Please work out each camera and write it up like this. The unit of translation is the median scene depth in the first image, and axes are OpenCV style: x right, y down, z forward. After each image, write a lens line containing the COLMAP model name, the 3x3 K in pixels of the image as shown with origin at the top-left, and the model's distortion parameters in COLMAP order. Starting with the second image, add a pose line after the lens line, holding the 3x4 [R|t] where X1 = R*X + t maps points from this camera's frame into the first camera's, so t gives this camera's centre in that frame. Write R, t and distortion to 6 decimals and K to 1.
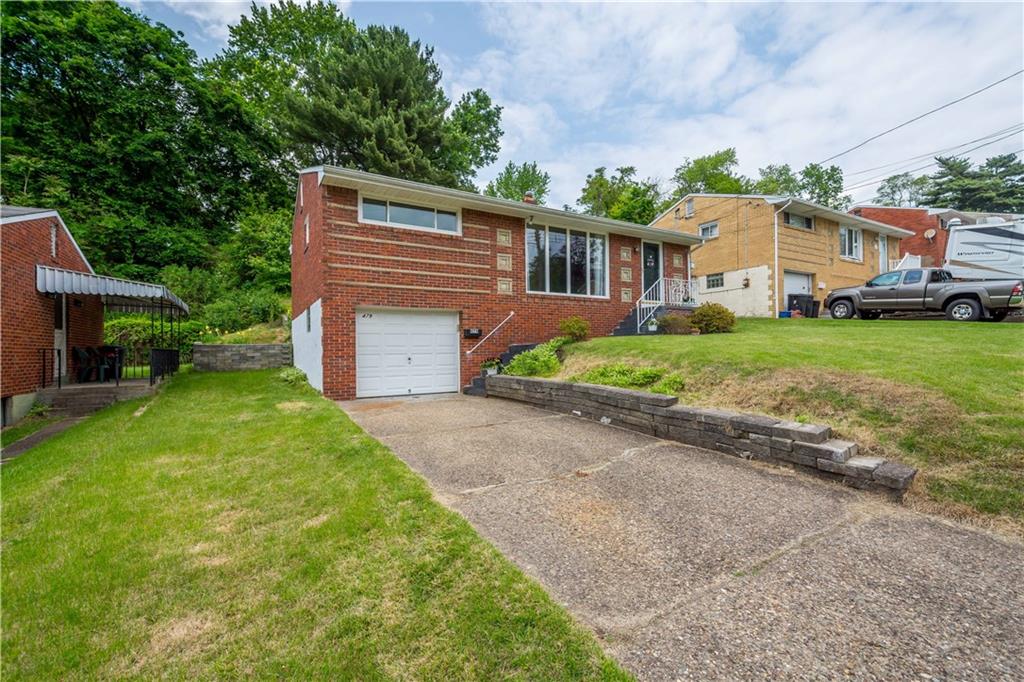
lens RADIAL K [[446.9, 0, 513.5], [0, 446.9, 351.0], [0, 0, 1]] dist [0.009738, -0.002547]
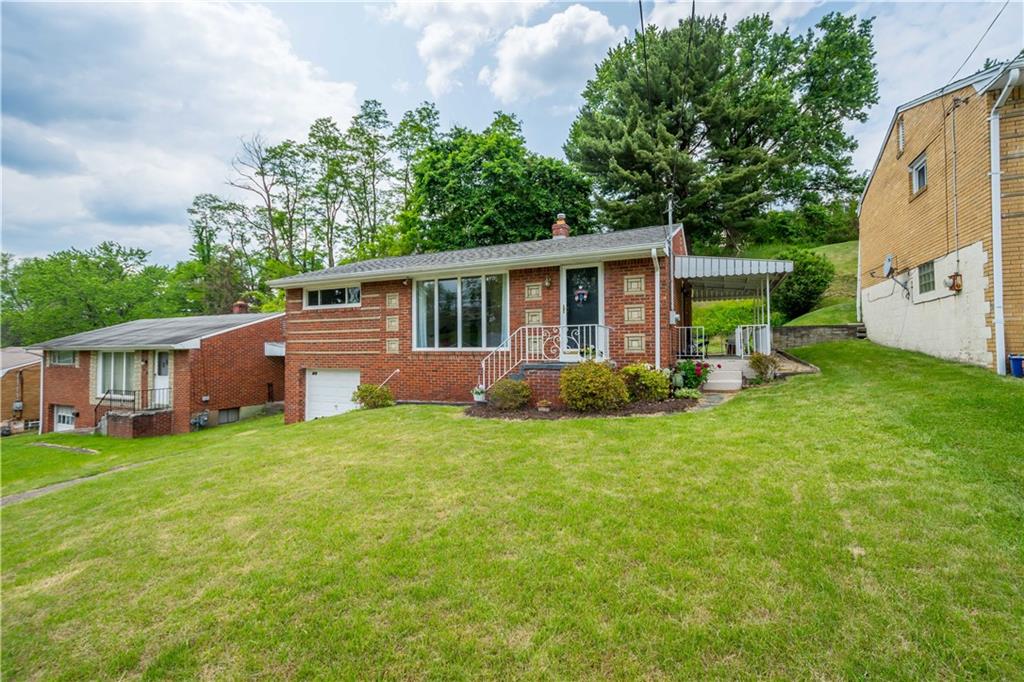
lens RADIAL K [[446.9, 0, 516.8], [0, 446.9, 334.4], [0, 0, 1]] dist [0.009738, -0.002547]
pose [[0.559816, -0.015777, -0.828467, 1.031816], [0.000896, 0.999830, -0.018435, -0.151426], [0.828617, 0.009578, 0.559734, 0.639893]]
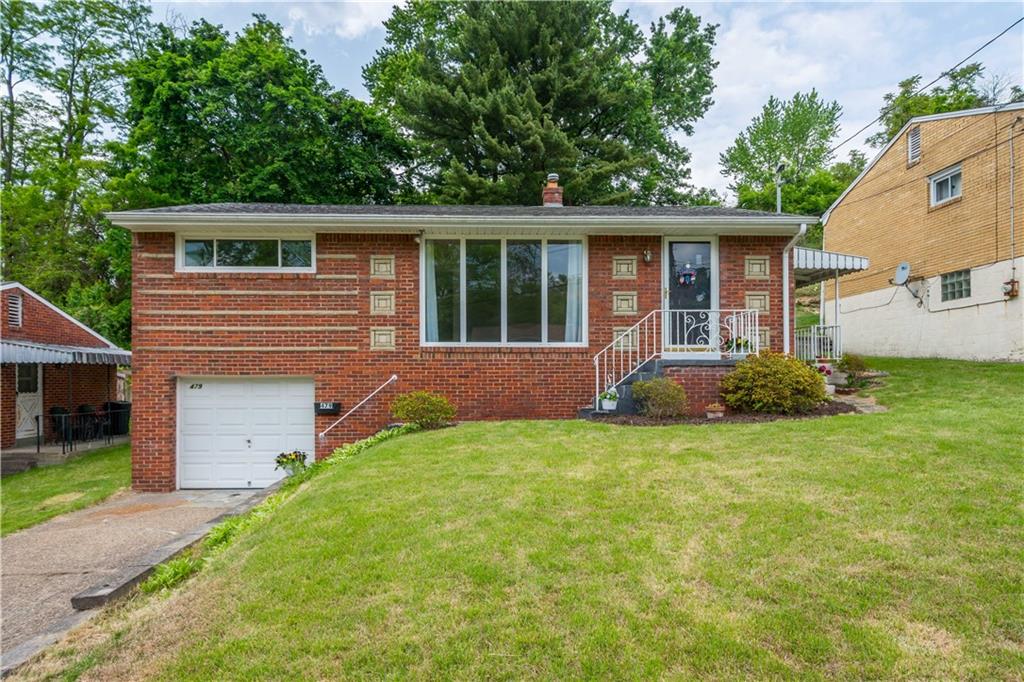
lens RADIAL K [[598.6, 0, 495.1], [0, 598.6, 377.7], [0, 0, 1]] dist [0.010033, -0.010167]
pose [[0.869096, 0.009661, -0.494550, 0.576517], [-0.009506, 0.999951, 0.002827, -0.088541], [0.494553, 0.002244, 0.869145, 0.289402]]
